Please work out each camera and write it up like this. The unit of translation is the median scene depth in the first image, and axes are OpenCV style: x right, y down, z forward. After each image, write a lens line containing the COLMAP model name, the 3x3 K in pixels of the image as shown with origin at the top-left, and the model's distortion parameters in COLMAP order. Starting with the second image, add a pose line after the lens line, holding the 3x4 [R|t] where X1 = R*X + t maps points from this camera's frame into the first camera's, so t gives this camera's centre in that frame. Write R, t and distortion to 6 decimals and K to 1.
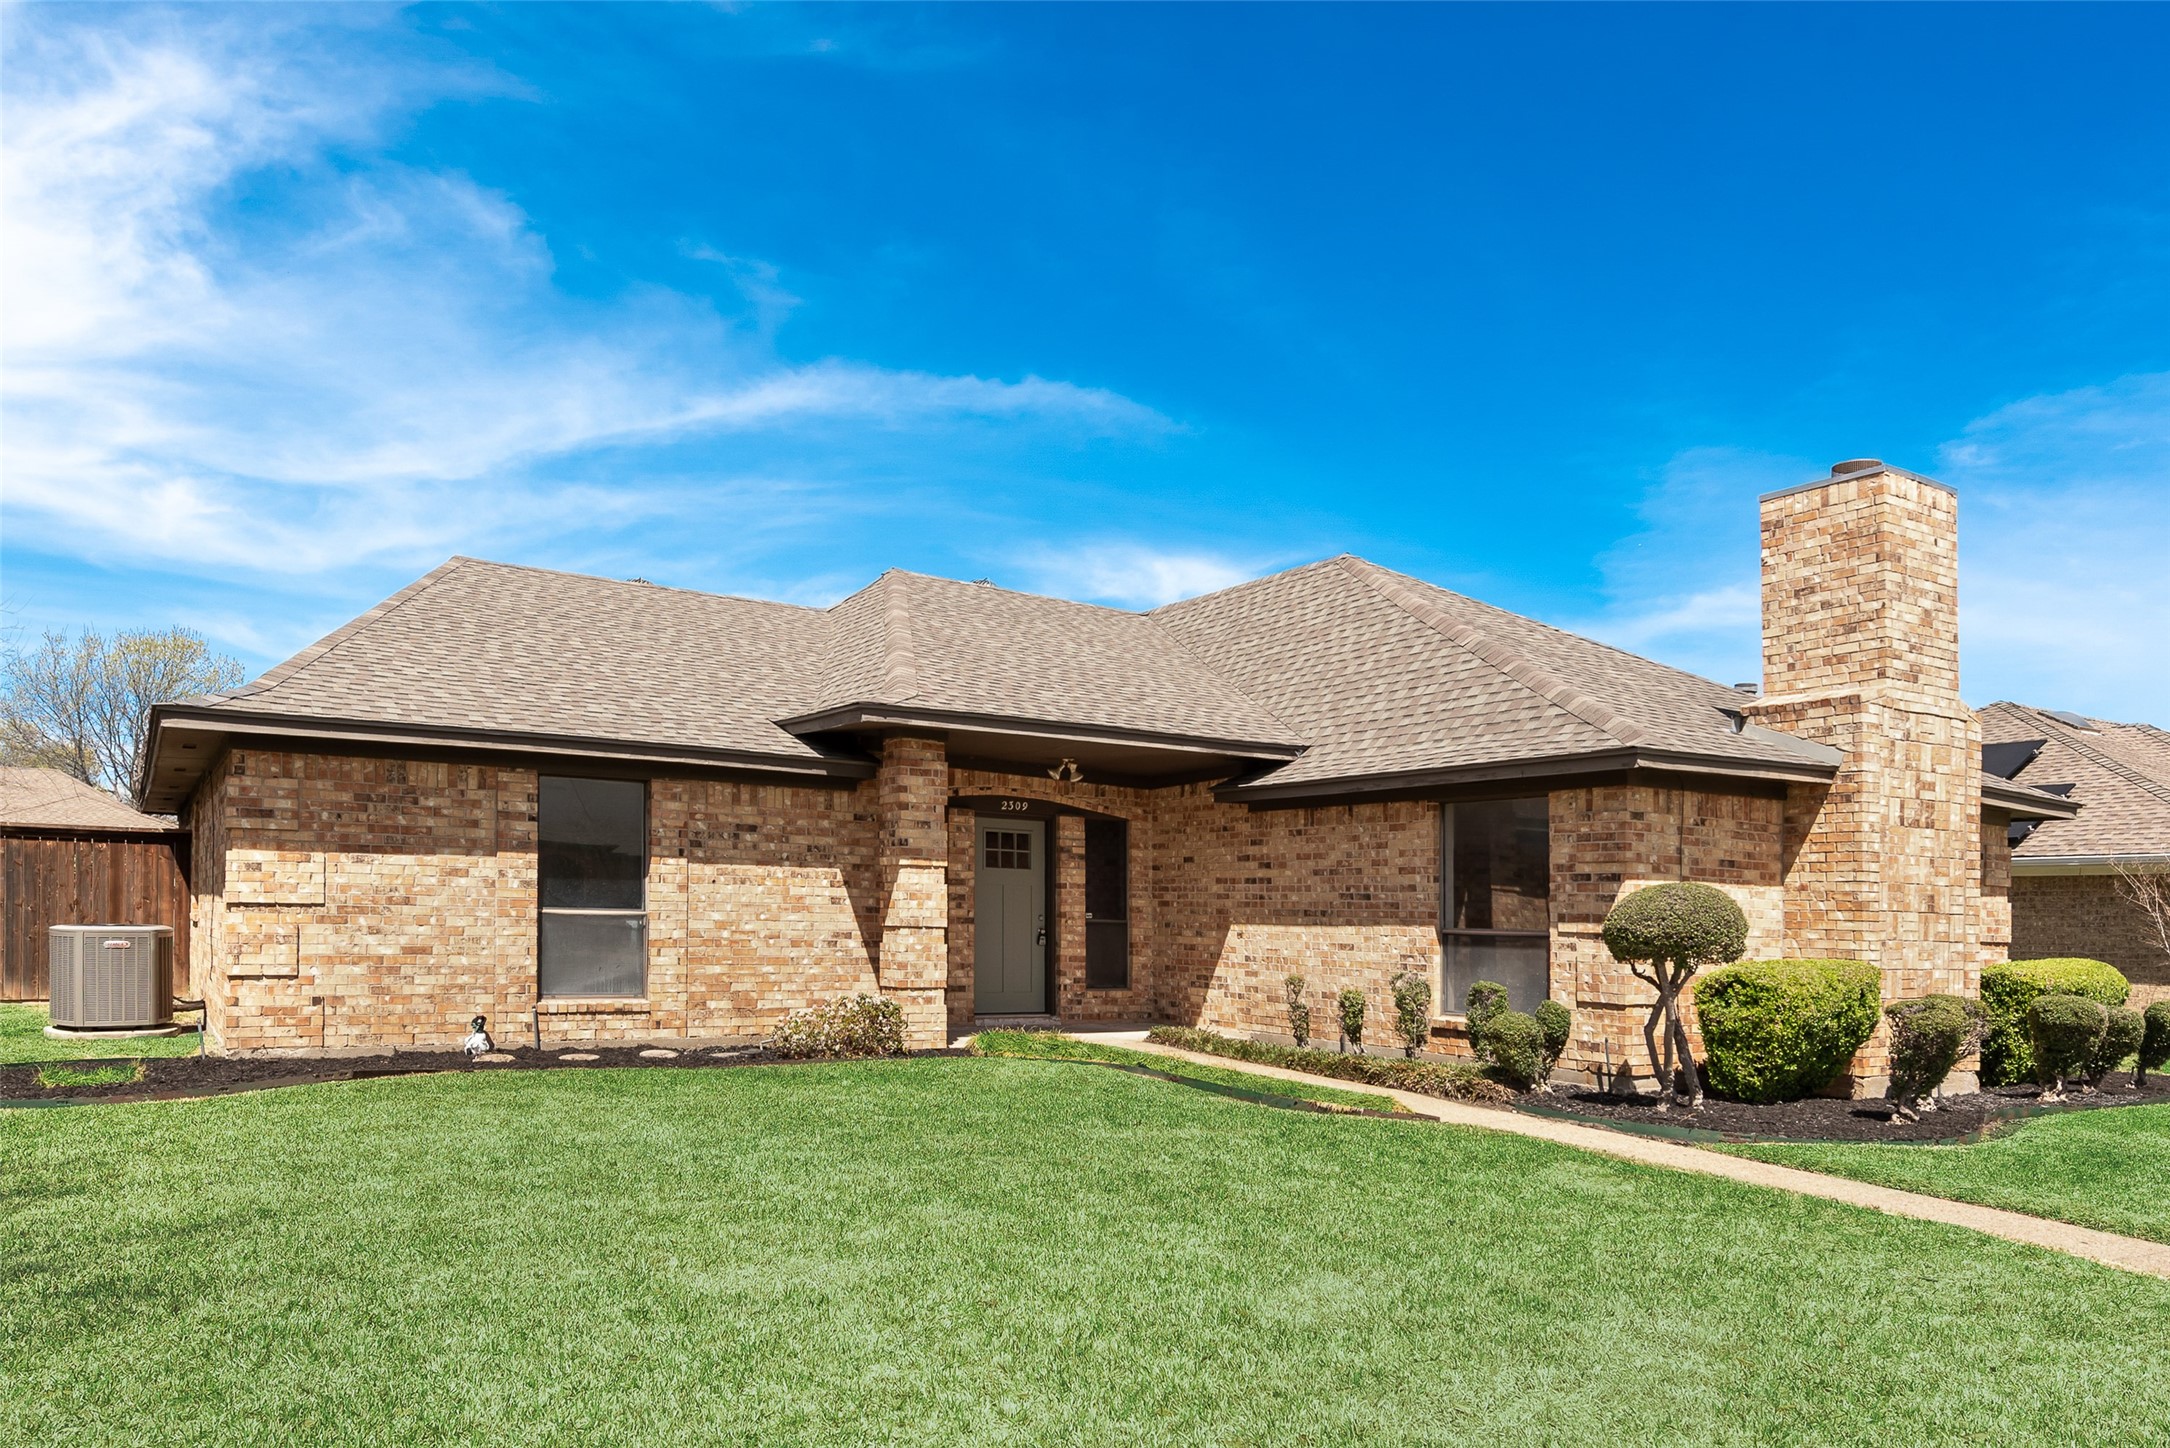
lens RADIAL K [[1135.0, 0, 1085.1], [0, 1135.0, 724.1], [0, 0, 1]] dist [0.001532, -0.000283]
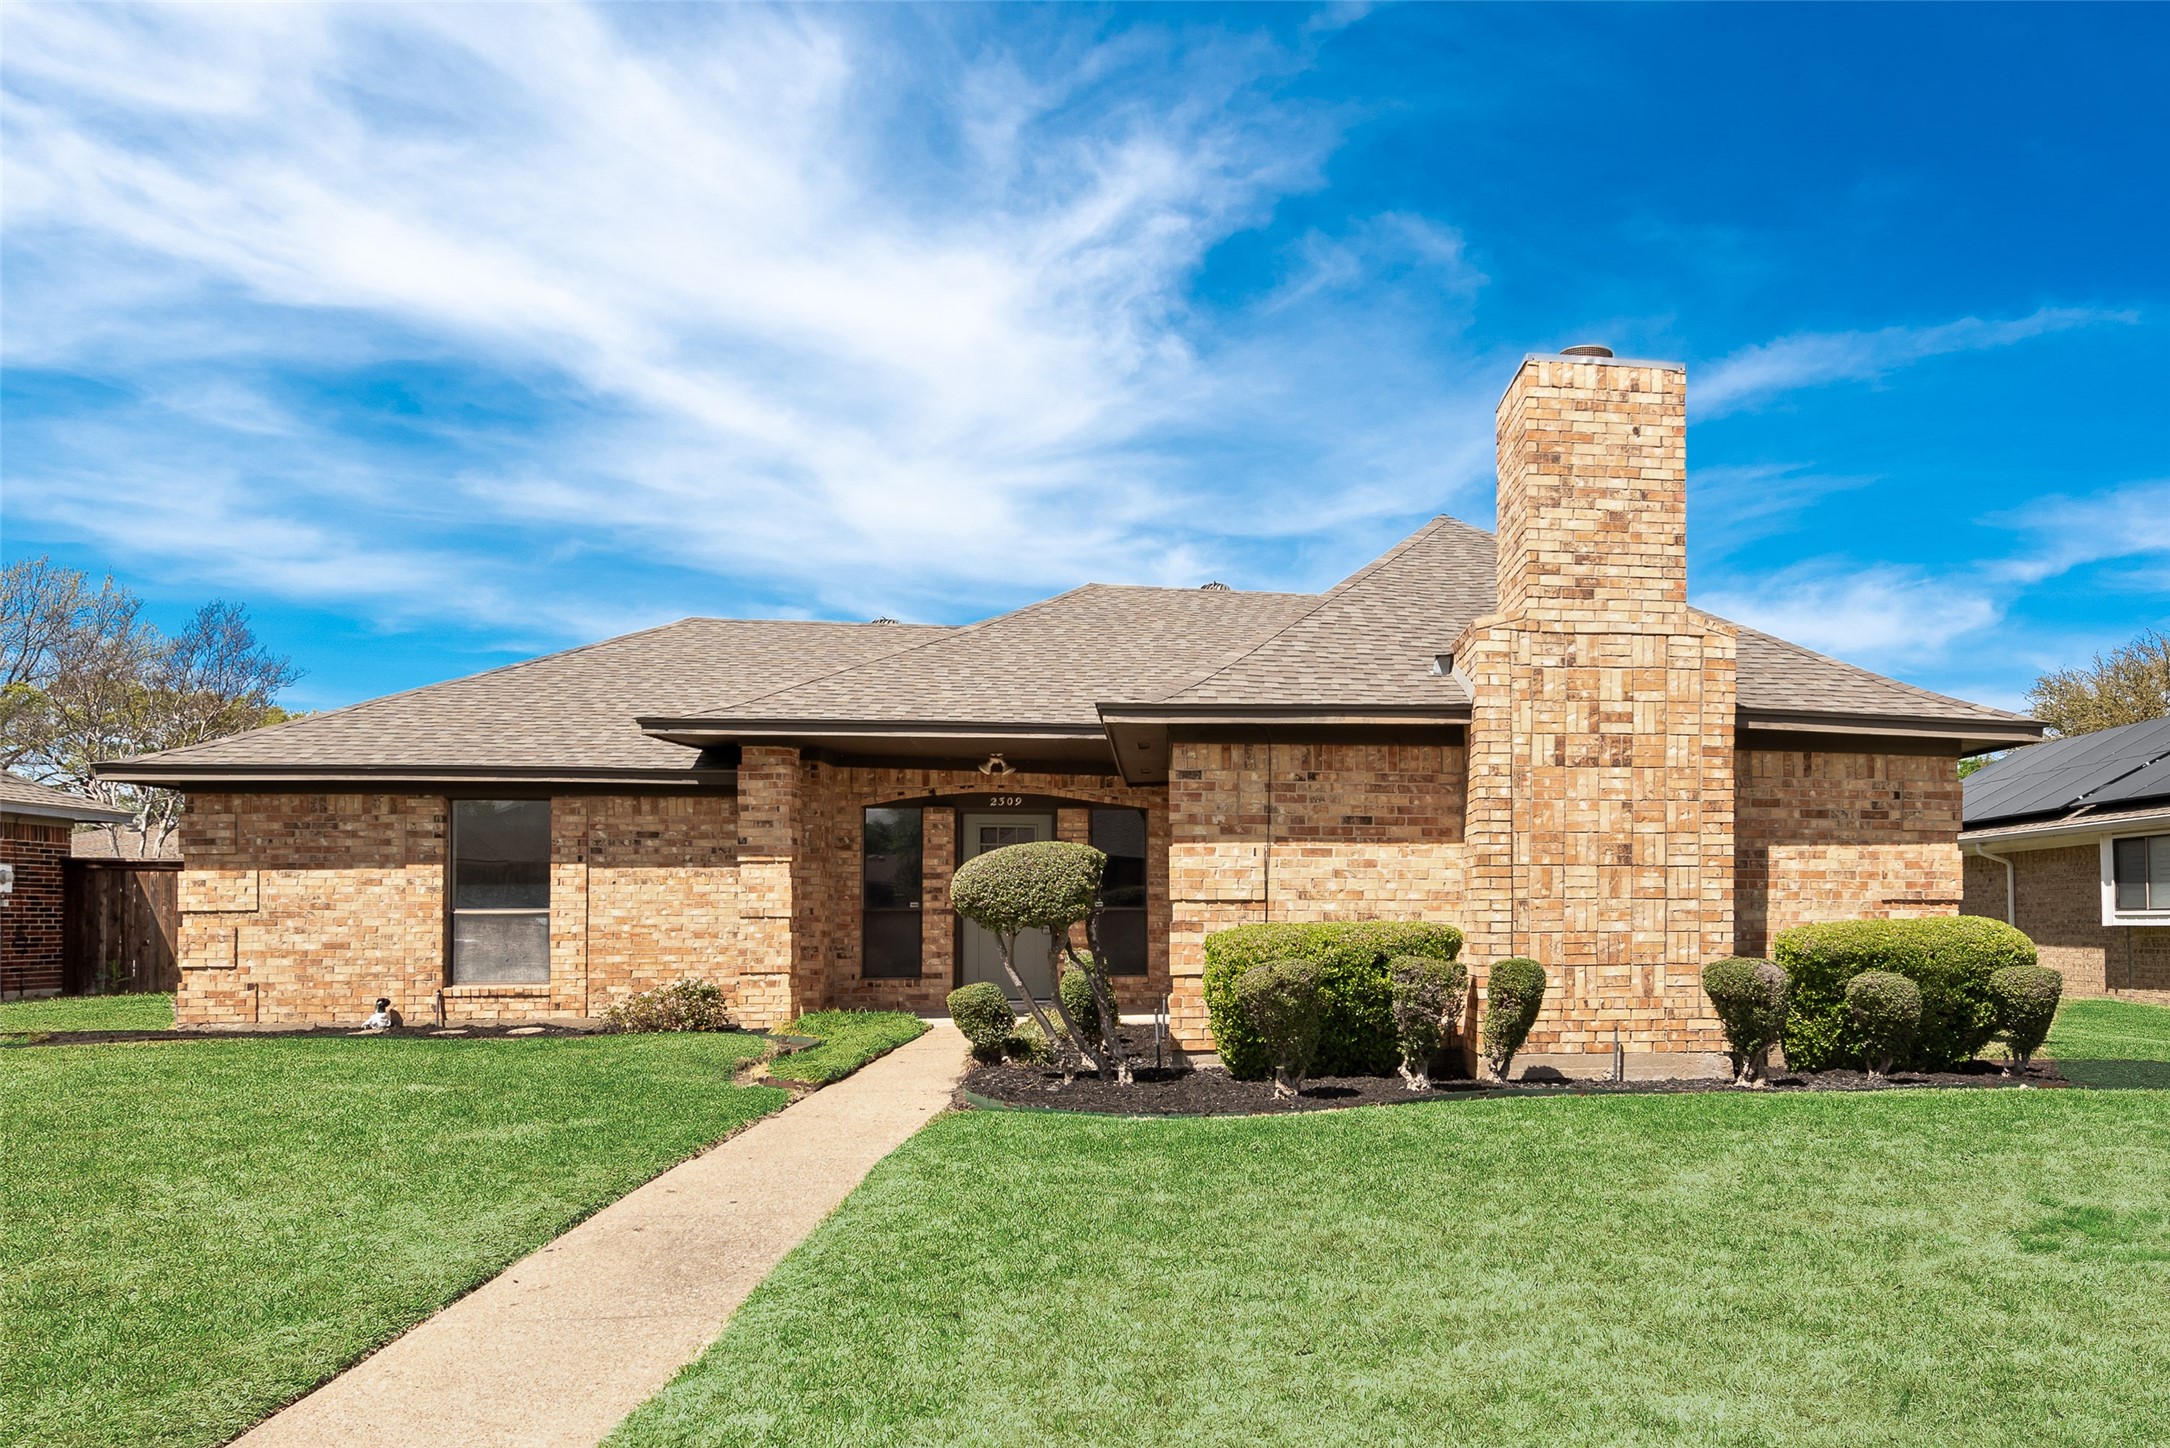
lens RADIAL K [[1107.1, 0, 1091.1], [0, 1107.1, 722.0], [0, 0, 1]] dist [-0.000069, 0.000324]
pose [[0.953364, -0.079135, -0.291264, 0.543627], [0.077915, 0.996835, -0.015805, 0.036180], [0.291593, -0.007626, 0.956512, 0.078194]]
